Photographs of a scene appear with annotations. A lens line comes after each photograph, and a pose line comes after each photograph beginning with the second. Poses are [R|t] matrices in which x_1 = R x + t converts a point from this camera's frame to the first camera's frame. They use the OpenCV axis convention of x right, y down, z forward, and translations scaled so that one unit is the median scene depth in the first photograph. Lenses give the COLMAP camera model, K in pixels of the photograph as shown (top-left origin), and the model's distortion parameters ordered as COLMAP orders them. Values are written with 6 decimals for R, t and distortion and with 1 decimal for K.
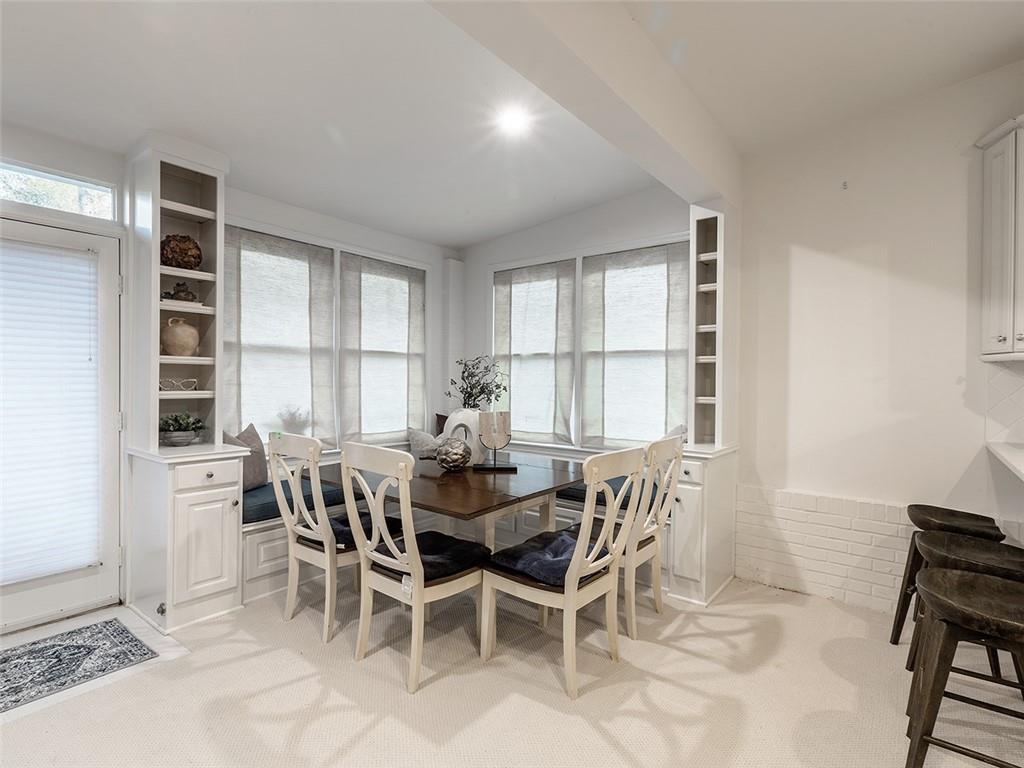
lens RADIAL K [[513.0, 0, 512.7], [0, 513.0, 379.0], [0, 0, 1]] dist [0.000747, -0.001500]
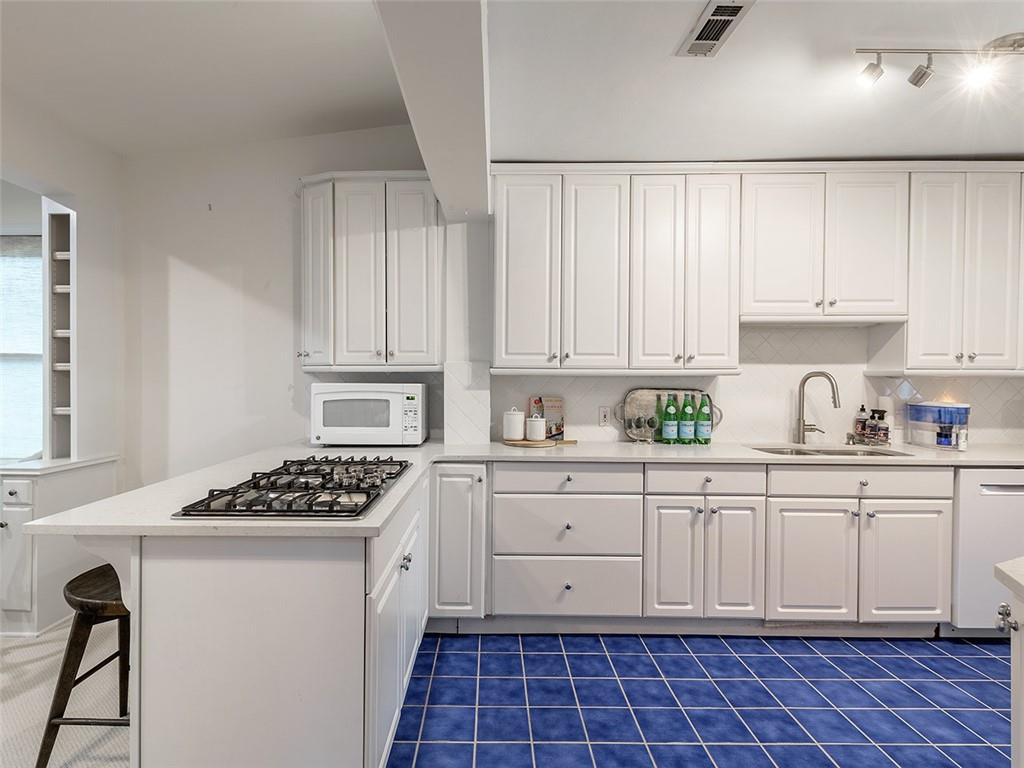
lens RADIAL K [[513.0, 0, 511.5], [0, 513.0, 382.6], [0, 0, 1]] dist [0.000747, -0.001500]
pose [[0.789283, -0.004417, 0.614014, 0.452840], [0.002996, 0.999990, 0.003343, -0.009998], [-0.614023, -0.000799, 0.789288, -0.227710]]
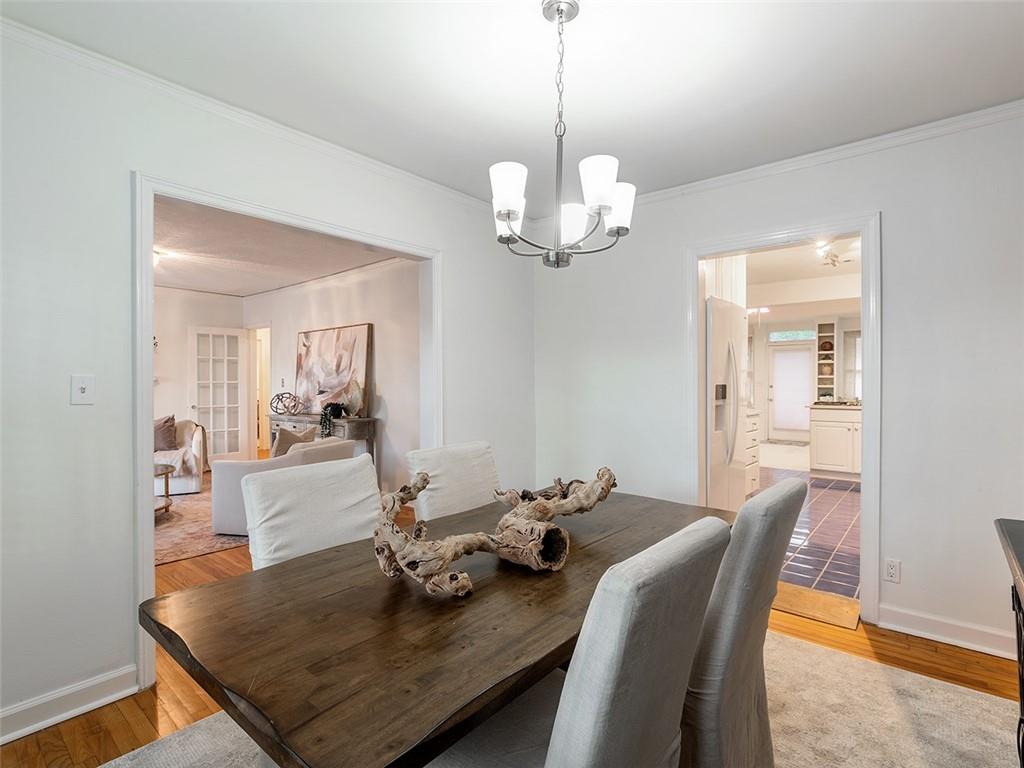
lens RADIAL K [[513.0, 0, 509.2], [0, 513.0, 384.0], [0, 0, 1]] dist [0.000747, -0.001500]
pose [[-0.043026, -0.003350, -0.999068, 2.757666], [-0.000537, 0.999994, -0.003330, 0.025302], [0.999074, 0.000394, -0.043028, -0.955449]]
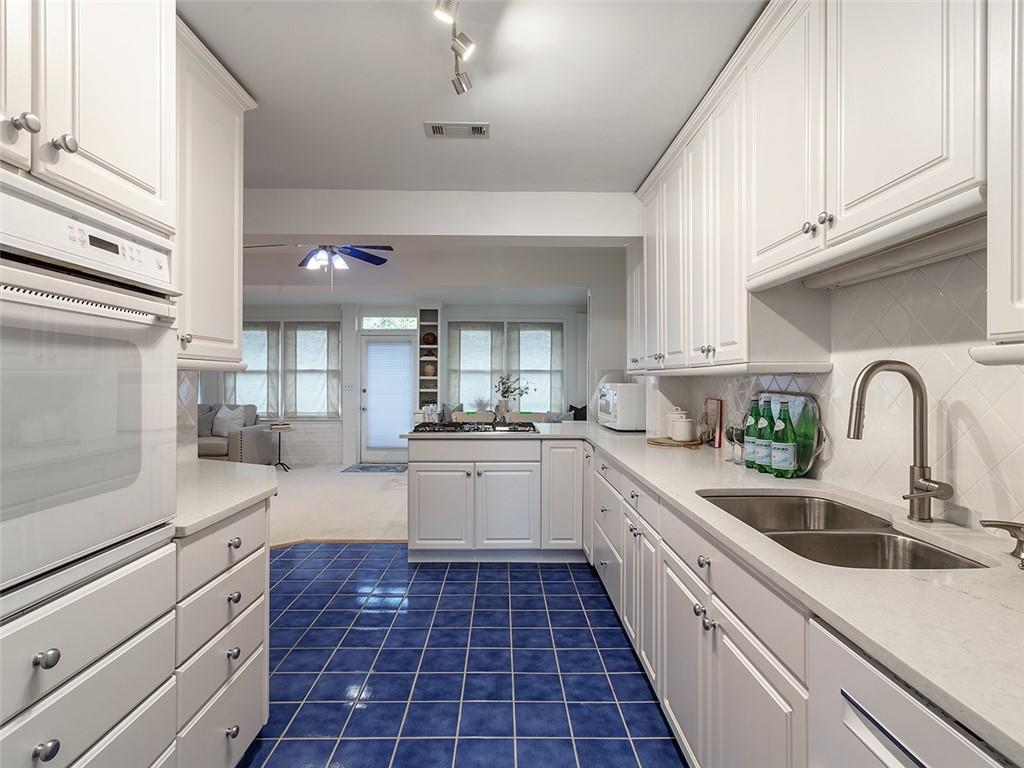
lens RADIAL K [[513.0, 0, 511.6], [0, 513.0, 379.6], [0, 0, 1]] dist [0.000747, -0.001500]
pose [[0.626997, -0.006722, -0.778992, 1.629752], [0.001110, 0.999969, -0.007736, -0.005501], [0.779021, 0.003986, 0.626986, -0.346285]]
